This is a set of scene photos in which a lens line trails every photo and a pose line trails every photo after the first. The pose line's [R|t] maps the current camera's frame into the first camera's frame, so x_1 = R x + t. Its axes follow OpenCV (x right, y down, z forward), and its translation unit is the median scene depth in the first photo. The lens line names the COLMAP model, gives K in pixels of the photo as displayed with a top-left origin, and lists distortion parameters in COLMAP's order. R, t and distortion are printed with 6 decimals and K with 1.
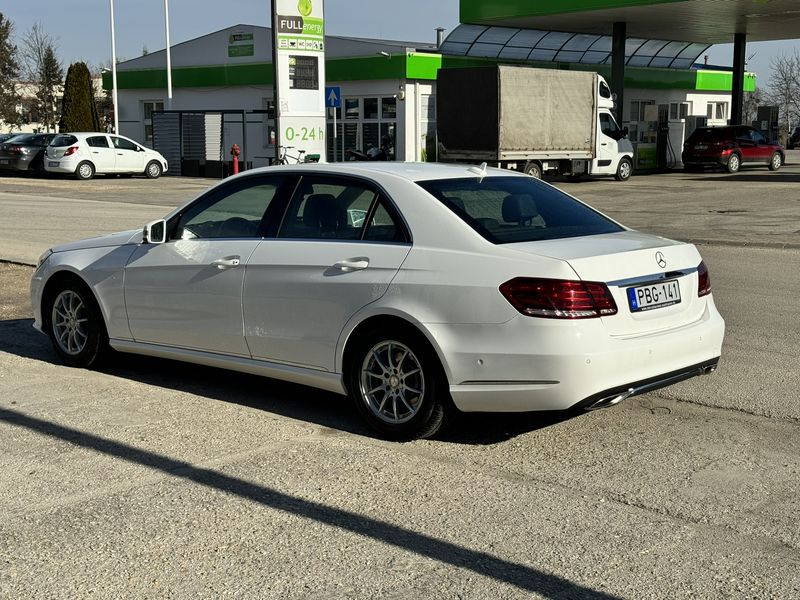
lens RADIAL K [[1199.2, 0, 399.8], [0, 1199.2, 300.4], [0, 0, 1]] dist [0.021185, 0.000000]
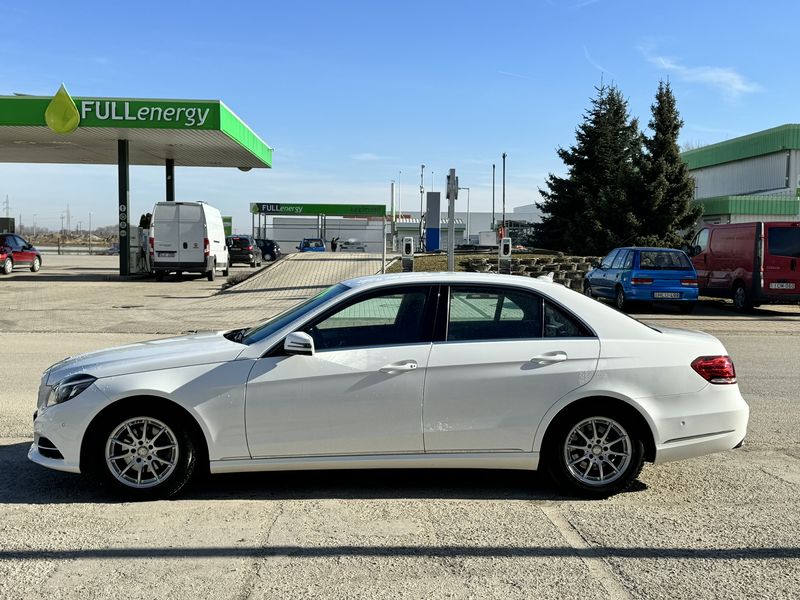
lens RADIAL K [[984.2, 0, 399.6], [0, 984.2, 300.7], [0, 0, 1]] dist [0.098529, 0.000000]
pose [[0.691400, -0.033451, 0.721697, -0.869462], [0.088514, 0.995324, -0.038665, -0.063414], [-0.717030, 0.090613, 0.691128, 0.427247]]
